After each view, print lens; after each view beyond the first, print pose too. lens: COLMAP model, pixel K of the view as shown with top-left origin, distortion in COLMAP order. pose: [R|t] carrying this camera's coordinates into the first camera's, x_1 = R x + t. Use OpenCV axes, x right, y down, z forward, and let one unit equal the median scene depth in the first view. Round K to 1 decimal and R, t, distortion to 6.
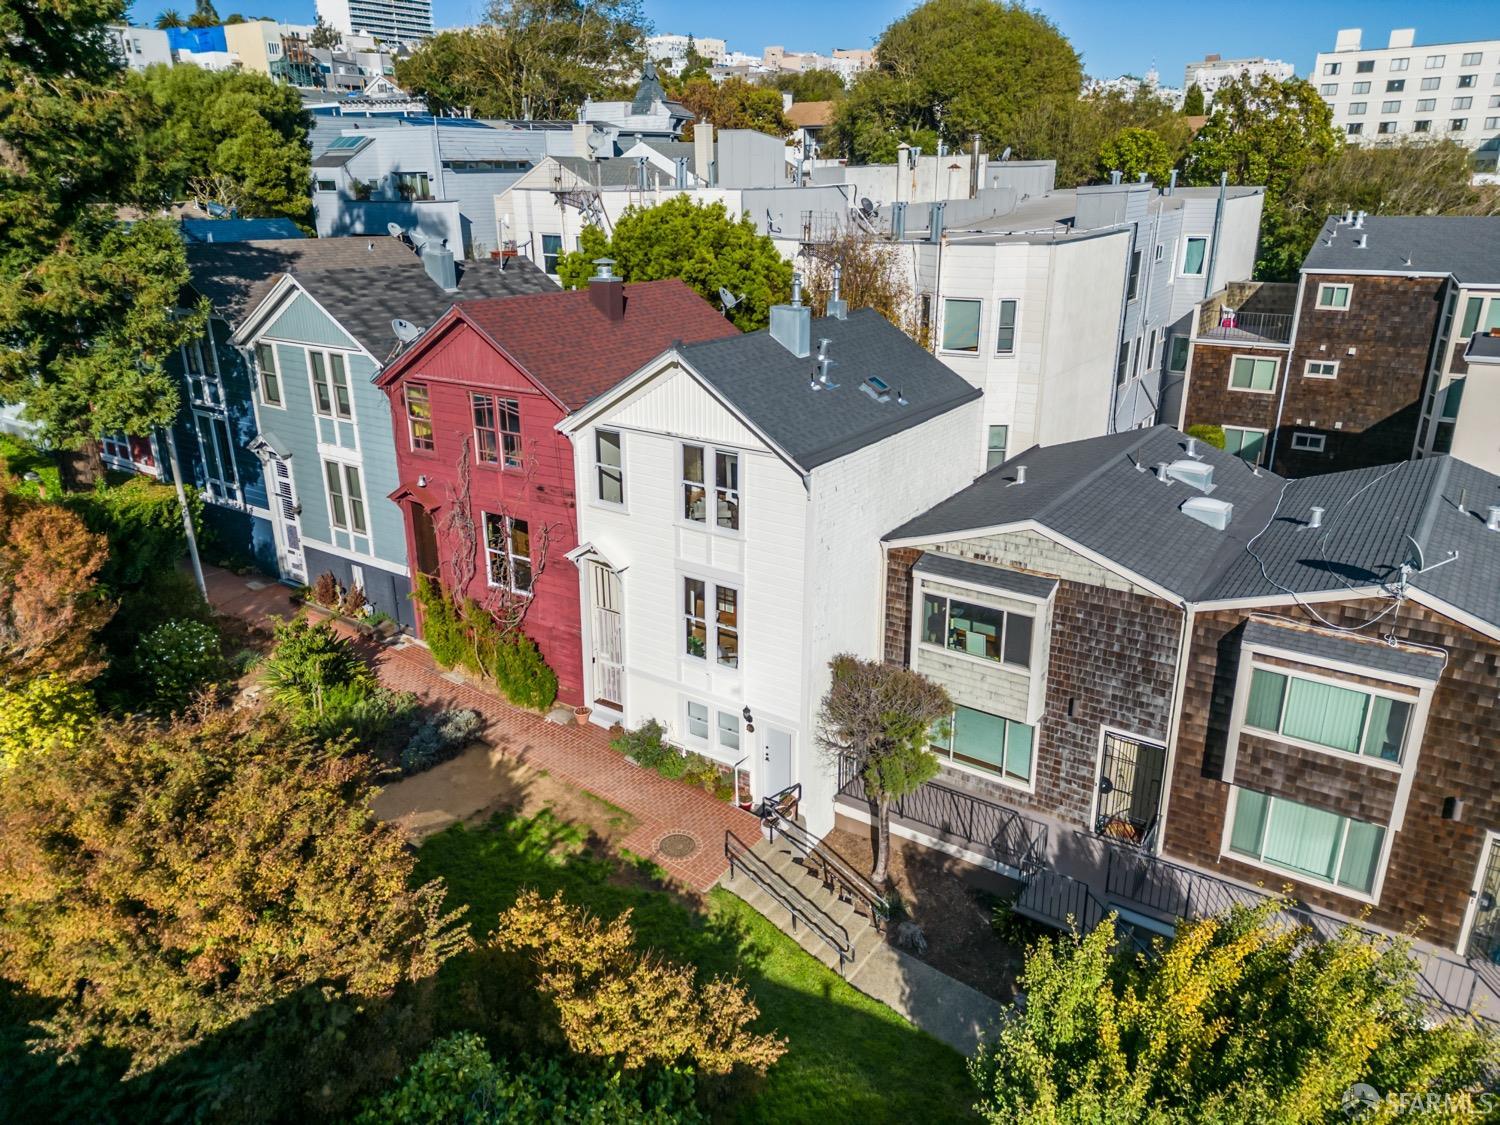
lens RADIAL K [[1037.4, 0, 743.9], [0, 1037.4, 560.8], [0, 0, 1]] dist [0.060878, -0.032037]
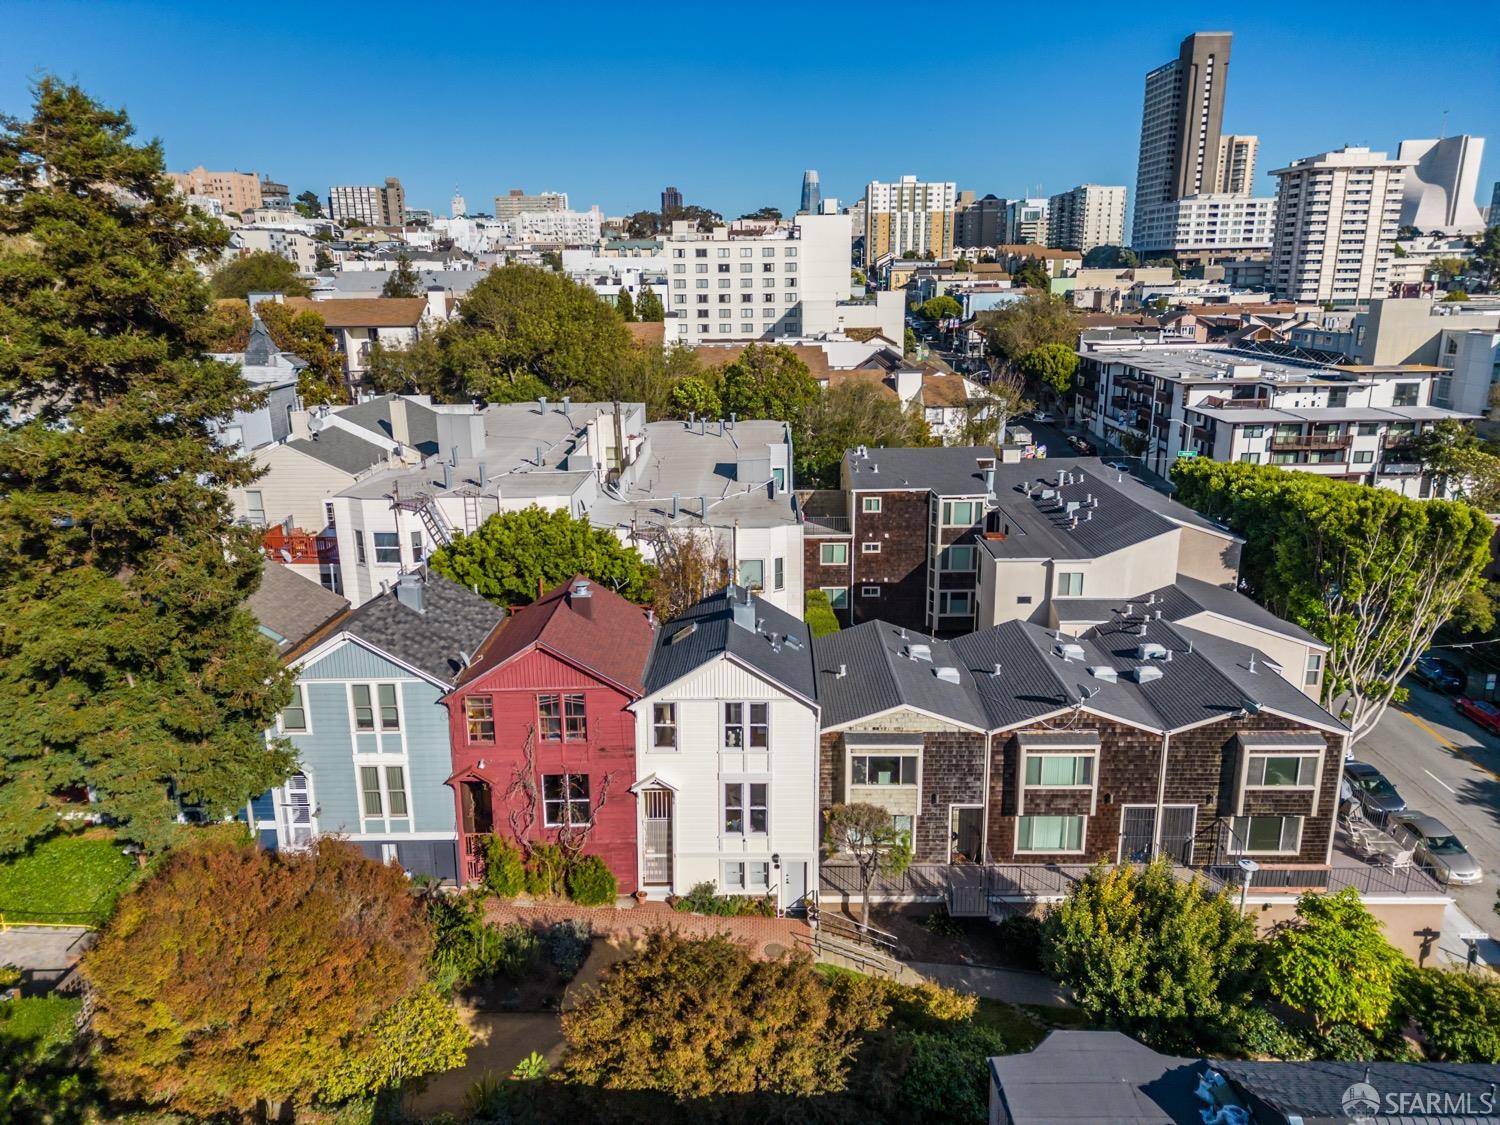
lens RADIAL K [[1037.4, 0, 754.6], [0, 1037.4, 561.8], [0, 0, 1]] dist [0.060878, -0.032037]
pose [[0.827753, -0.146094, 0.541739, -0.828045], [0.198892, 0.979212, -0.039827, -0.243336], [-0.524659, 0.140715, 0.839602, -0.406507]]
